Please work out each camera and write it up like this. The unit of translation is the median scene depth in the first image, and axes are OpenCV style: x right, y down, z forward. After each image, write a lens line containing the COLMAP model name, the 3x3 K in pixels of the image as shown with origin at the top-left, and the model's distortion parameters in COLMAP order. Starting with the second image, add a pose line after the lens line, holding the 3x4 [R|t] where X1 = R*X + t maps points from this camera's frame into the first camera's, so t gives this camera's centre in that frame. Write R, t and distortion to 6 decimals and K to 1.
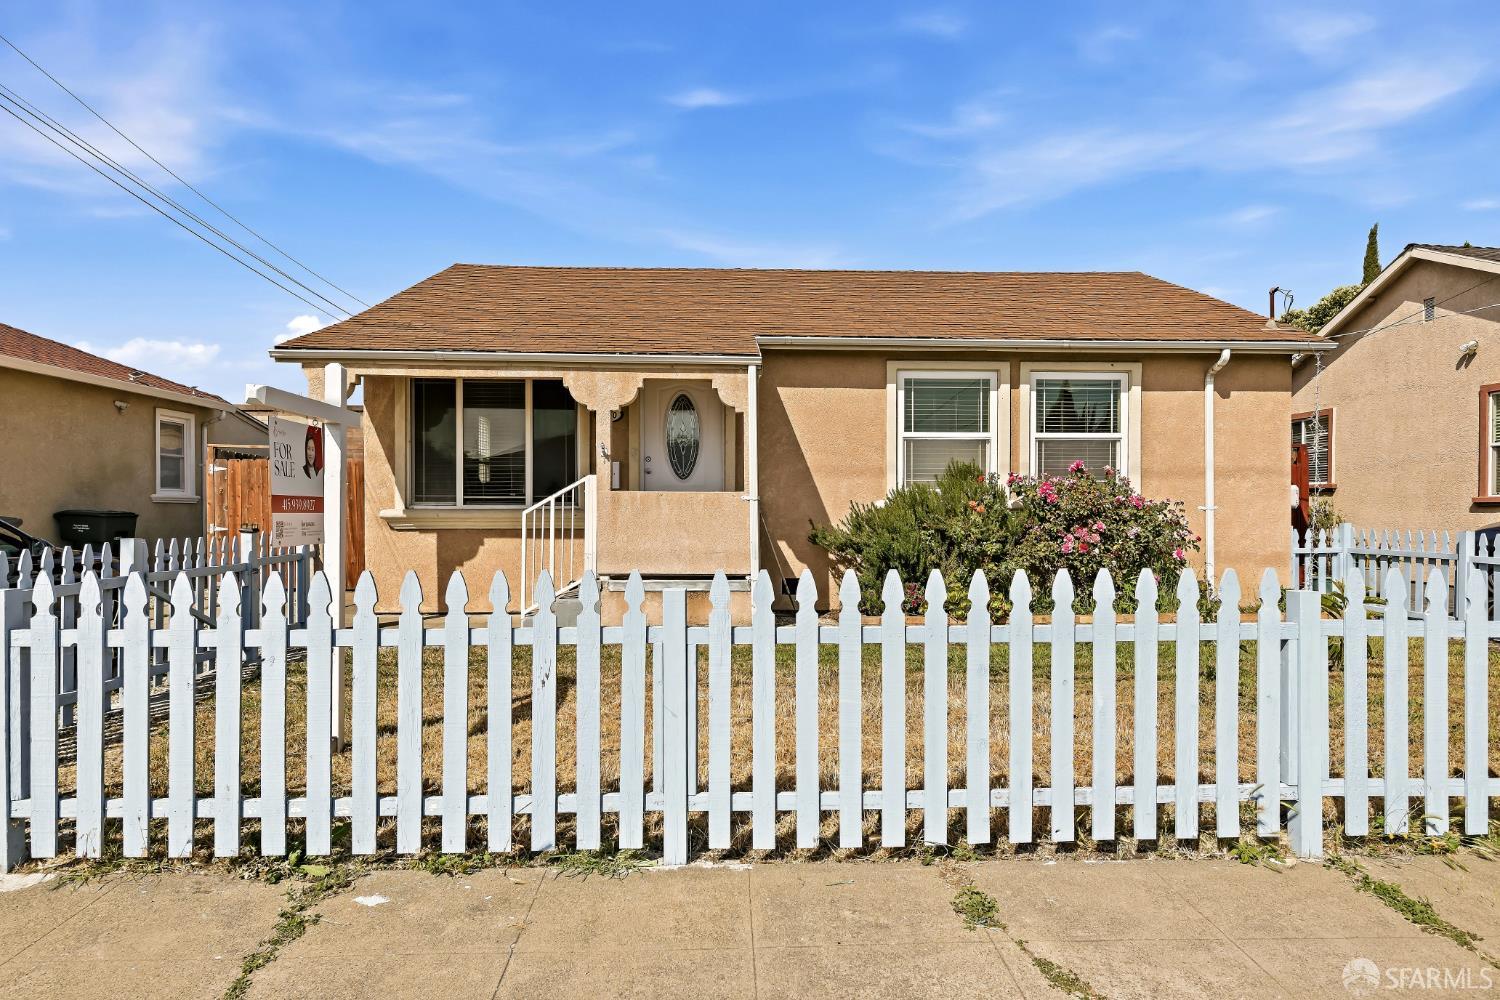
lens RADIAL K [[864.5, 0, 750.0], [0, 864.5, 500.0], [0, 0, 1]] dist [0.004613, 0.000444]
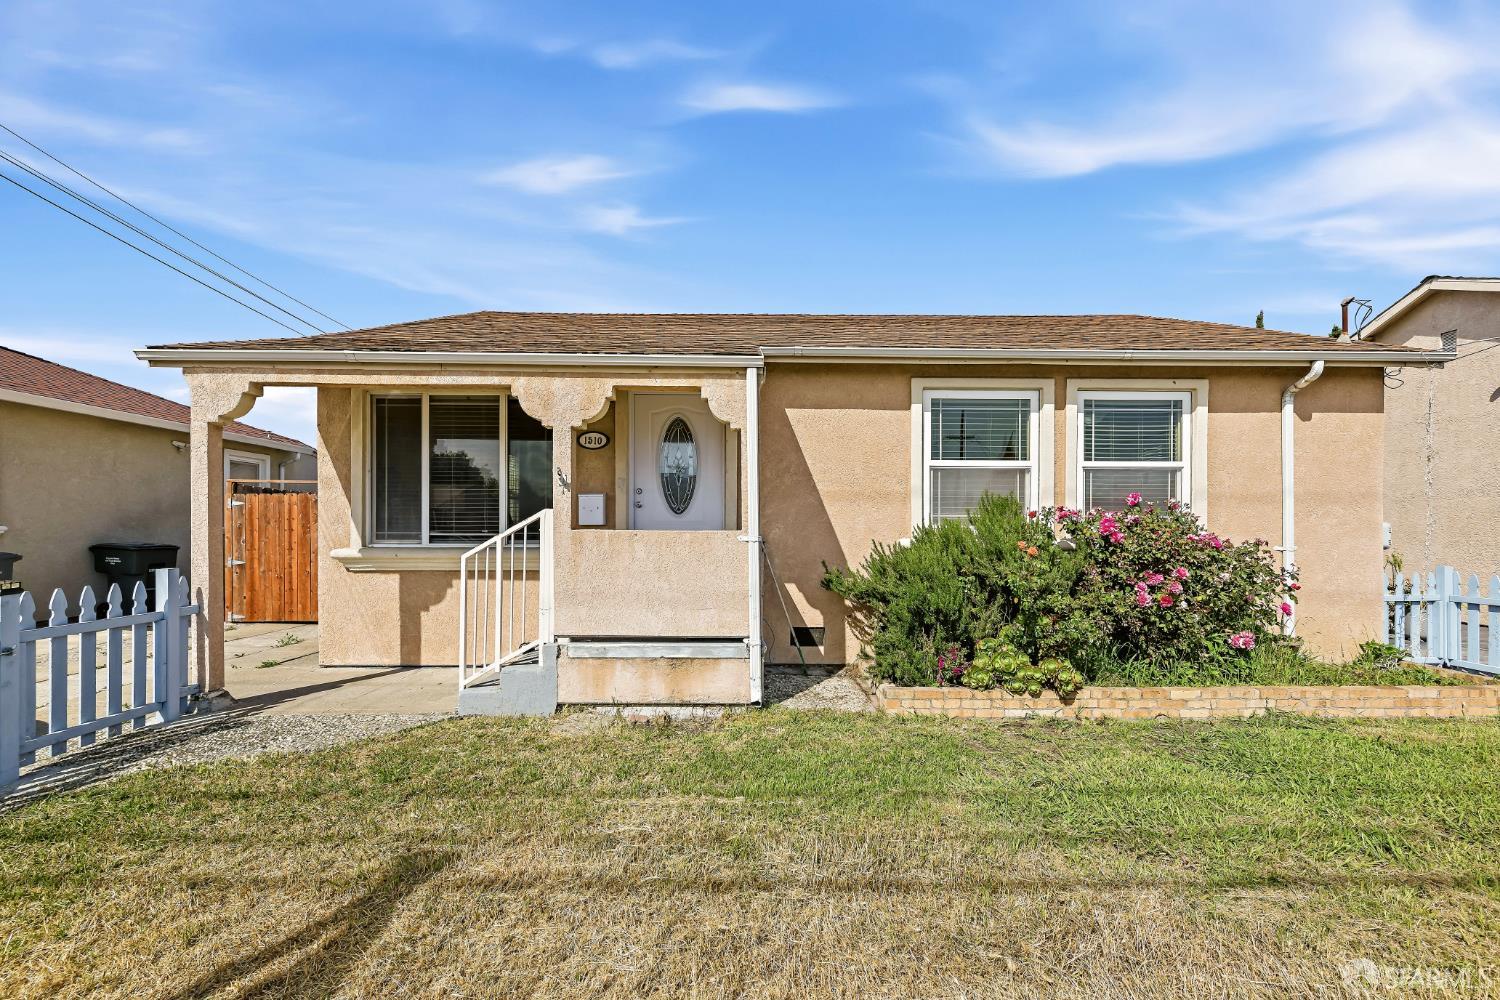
lens RADIAL K [[606.6, 0, 755.8], [0, 606.6, 528.2], [0, 0, 1]] dist [0.000221, 0.000088]
pose [[0.999733, 0.001466, -0.023071, 0.016085], [-0.001460, 0.999999, 0.000268, -0.010104], [0.023071, -0.000235, 0.999734, 0.386880]]
